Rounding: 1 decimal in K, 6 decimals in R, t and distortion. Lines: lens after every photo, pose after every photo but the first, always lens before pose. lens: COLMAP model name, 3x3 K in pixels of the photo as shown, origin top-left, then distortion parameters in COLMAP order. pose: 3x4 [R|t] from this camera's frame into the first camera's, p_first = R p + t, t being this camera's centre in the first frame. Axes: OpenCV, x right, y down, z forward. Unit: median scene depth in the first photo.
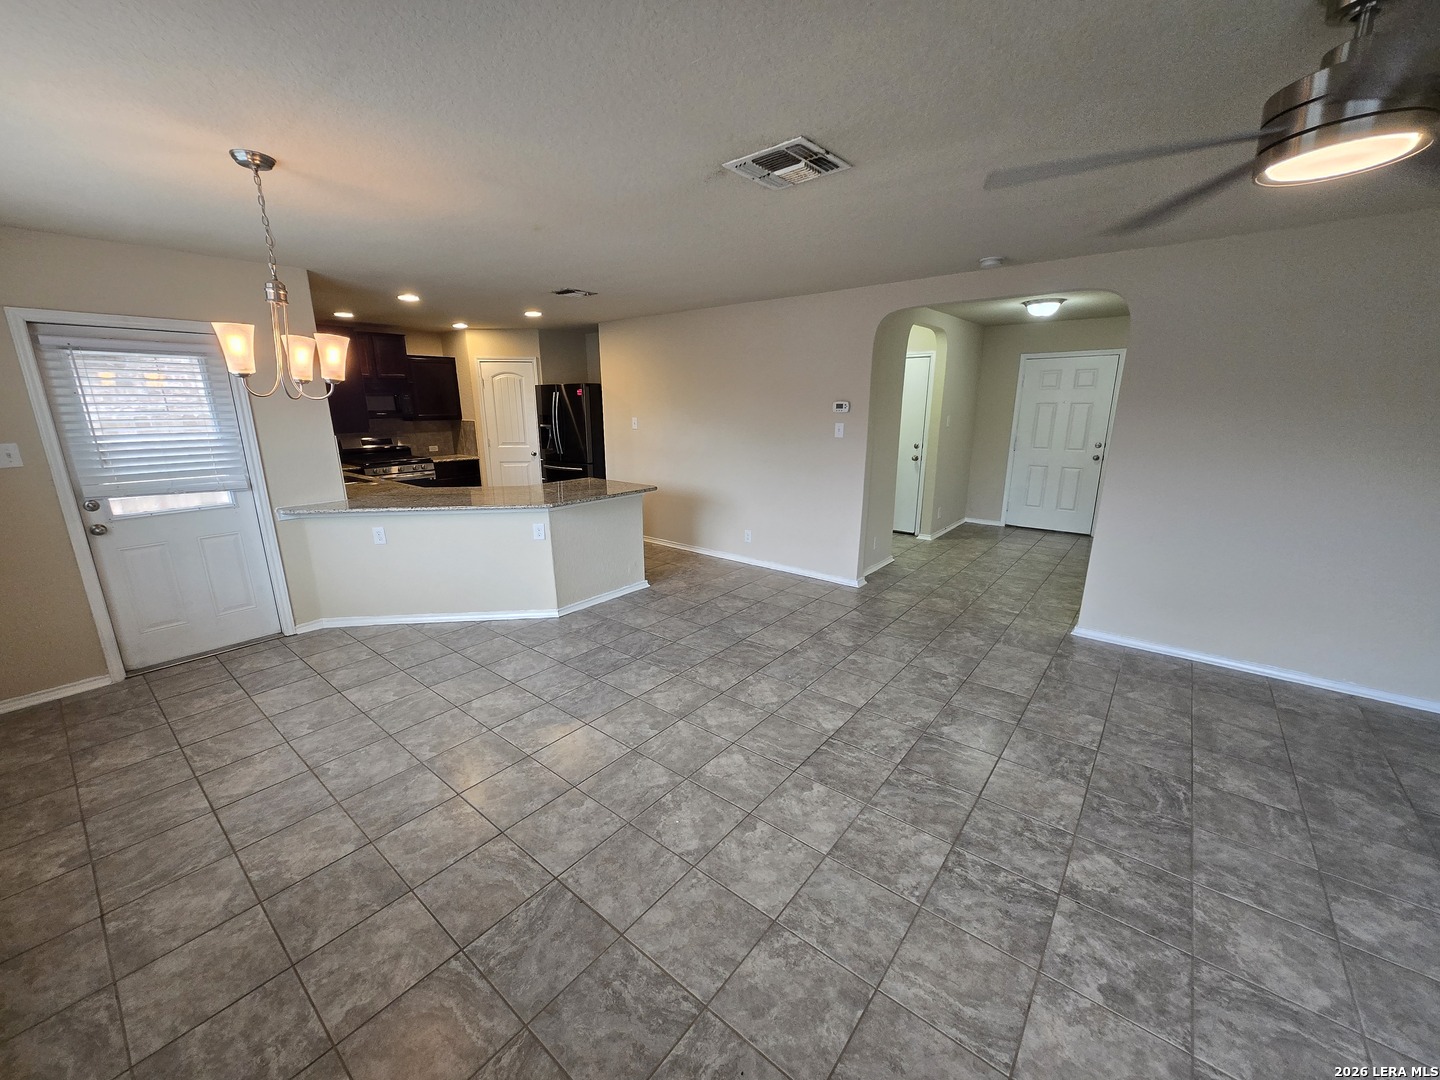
lens RADIAL K [[564.5, 0, 709.9], [0, 564.5, 545.7], [0, 0, 1]] dist [0.002346, -0.000843]
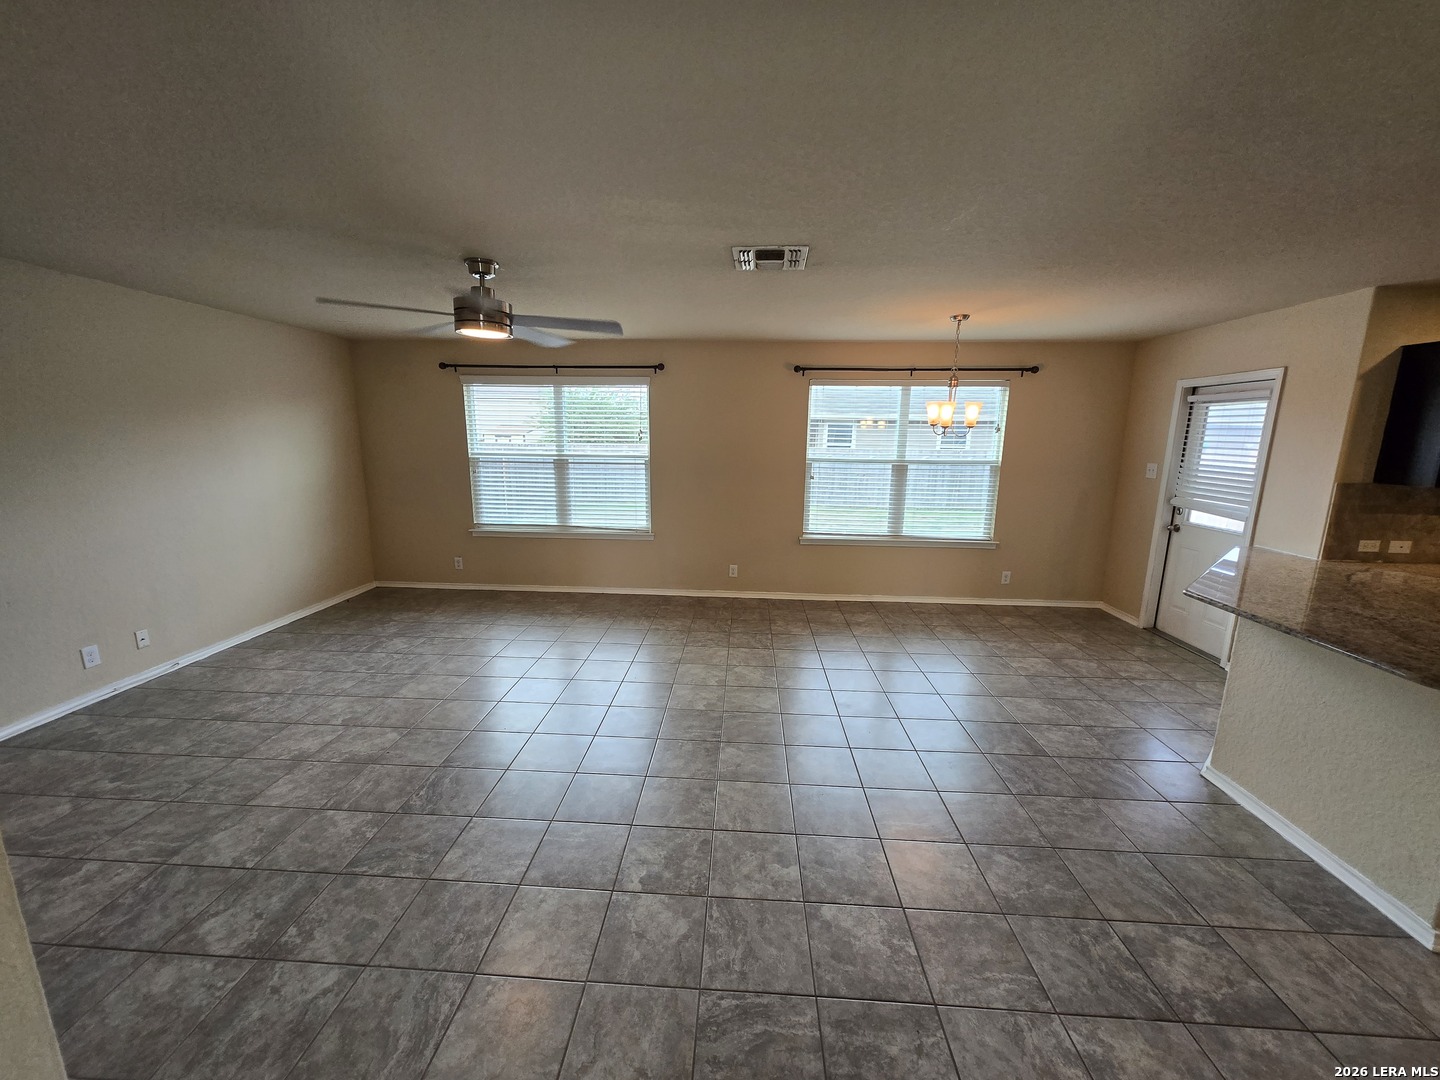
lens RADIAL K [[562.2, 0, 713.2], [0, 562.2, 542.5], [0, 0, 1]] dist [0.002826, -0.001300]
pose [[-0.807613, 0.107525, -0.579828, 0.649307], [-0.154572, 0.910262, 0.384098, -0.339752], [0.569095, 0.399827, -0.718518, 1.291419]]
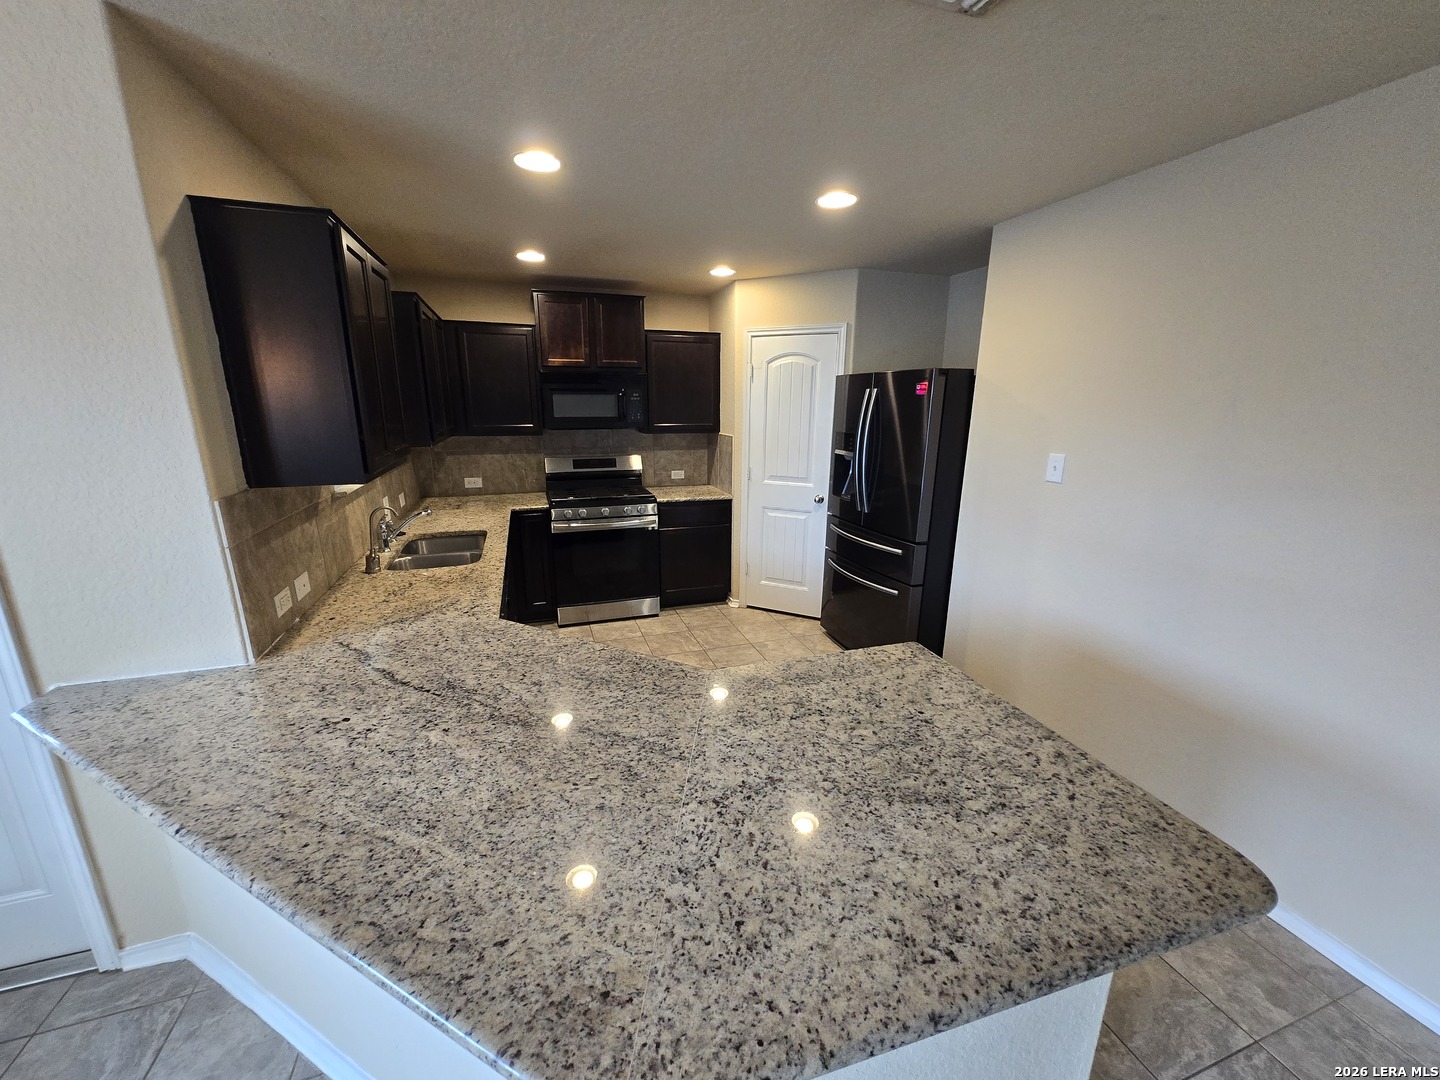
lens RADIAL K [[562.2, 0, 713.2], [0, 562.2, 542.5], [0, 0, 1]] dist [0.002826, -0.001300]
pose [[0.846301, 0.141796, -0.513487, -0.230517], [-0.143253, 0.988994, 0.037004, -0.266489], [0.513082, 0.042242, 0.857299, 0.995256]]
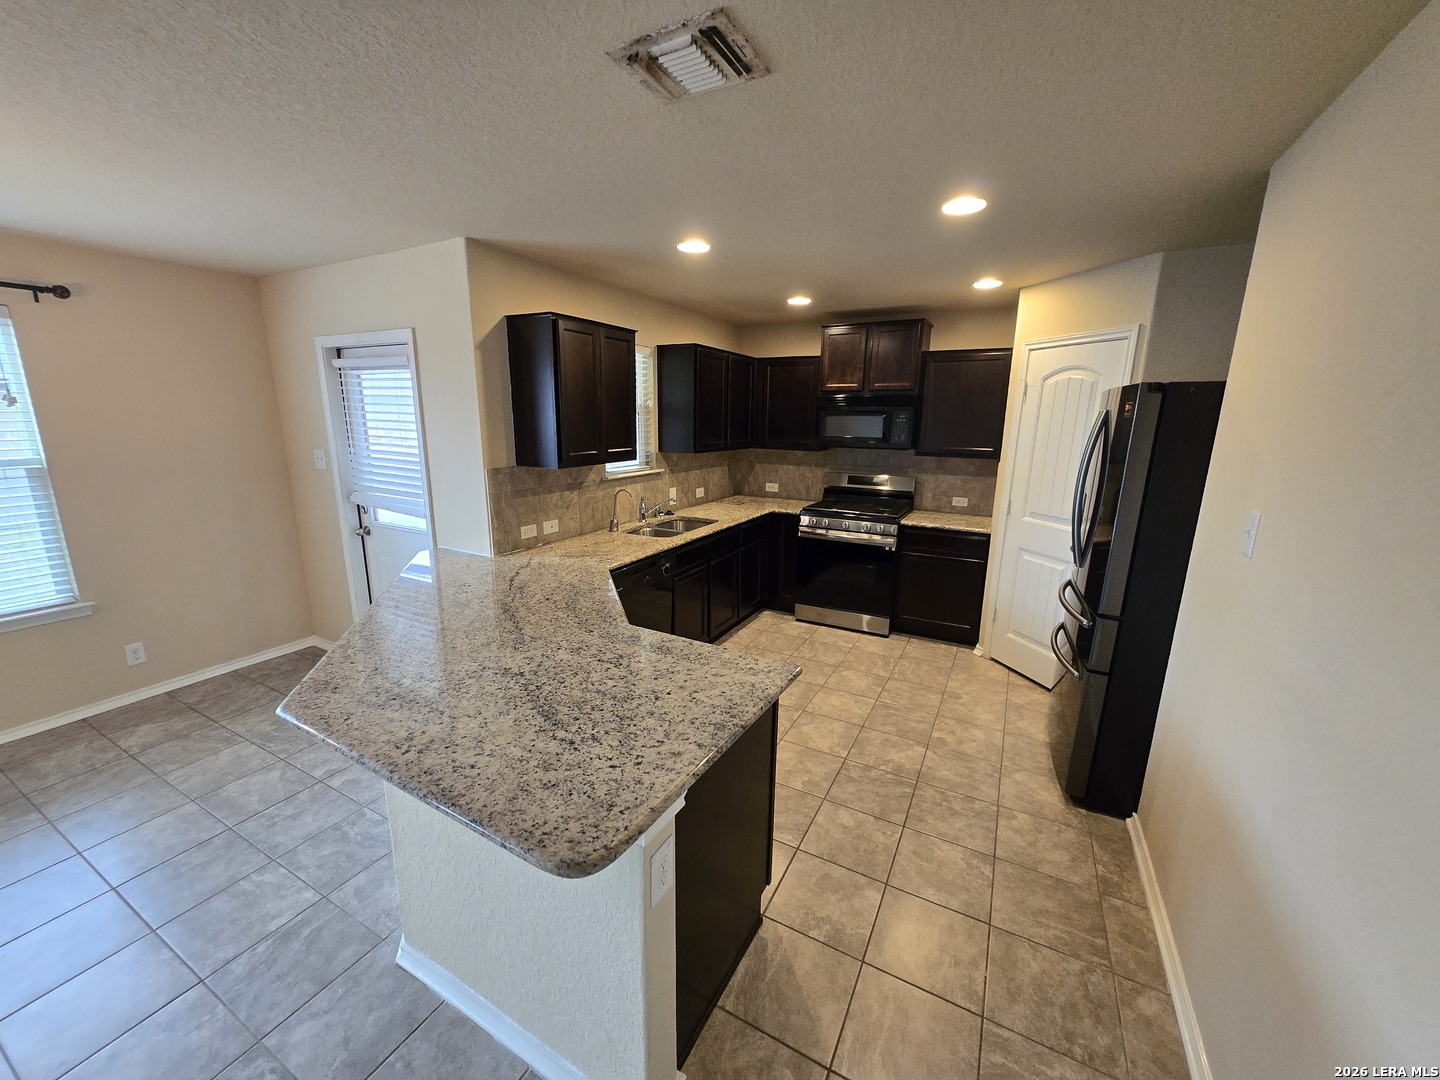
lens RADIAL K [[562.2, 0, 713.2], [0, 562.2, 542.5], [0, 0, 1]] dist [0.002826, -0.001300]
pose [[0.188977, 0.225162, -0.955819, 0.114277], [-0.259080, 0.950302, 0.172639, -0.356052], [0.947188, 0.215009, 0.237920, 1.310708]]
